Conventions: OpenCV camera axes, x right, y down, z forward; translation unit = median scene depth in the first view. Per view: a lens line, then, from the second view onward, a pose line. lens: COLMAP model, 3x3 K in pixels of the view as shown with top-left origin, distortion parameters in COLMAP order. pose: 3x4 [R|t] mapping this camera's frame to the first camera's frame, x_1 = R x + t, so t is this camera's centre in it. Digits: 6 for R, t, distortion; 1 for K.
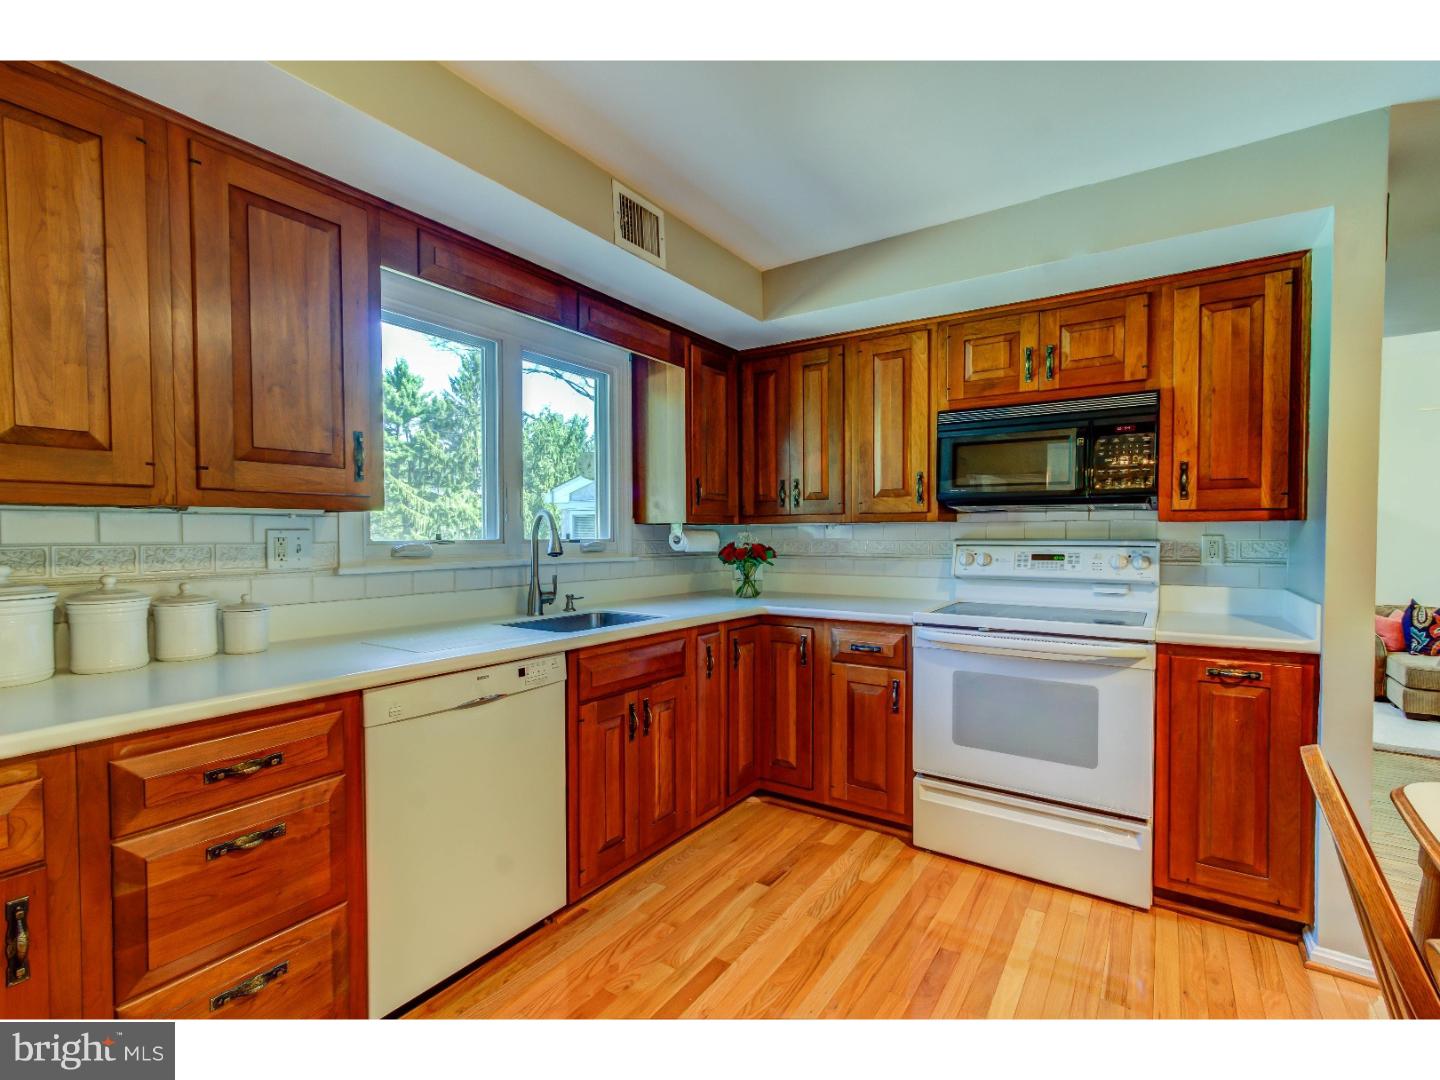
lens RADIAL K [[654.3, 0, 720.0], [0, 654.3, 540.0], [0, 0, 1]] dist [-0.000384, -0.000131]
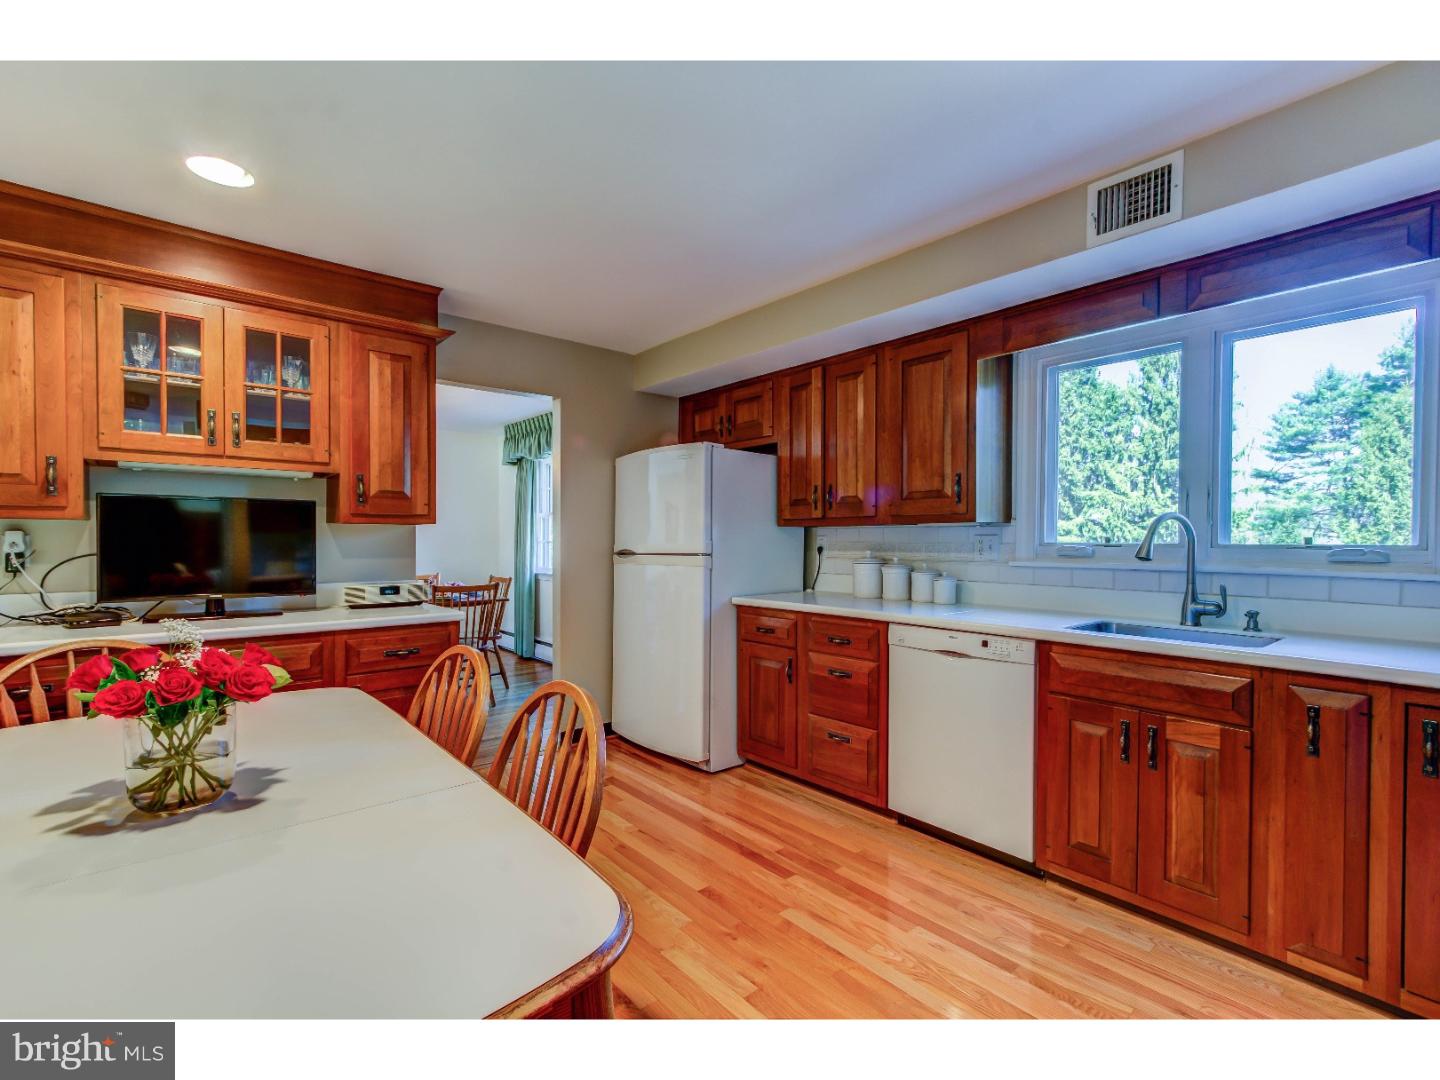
lens RADIAL K [[654.3, 0, 720.0], [0, 654.3, 540.0], [0, 0, 1]] dist [-0.000384, -0.000131]
pose [[-0.268101, 0.000118, -0.963391, 1.249087], [-0.013265, 0.999905, 0.003814, -0.001915], [0.963299, 0.013802, -0.268074, 0.959828]]
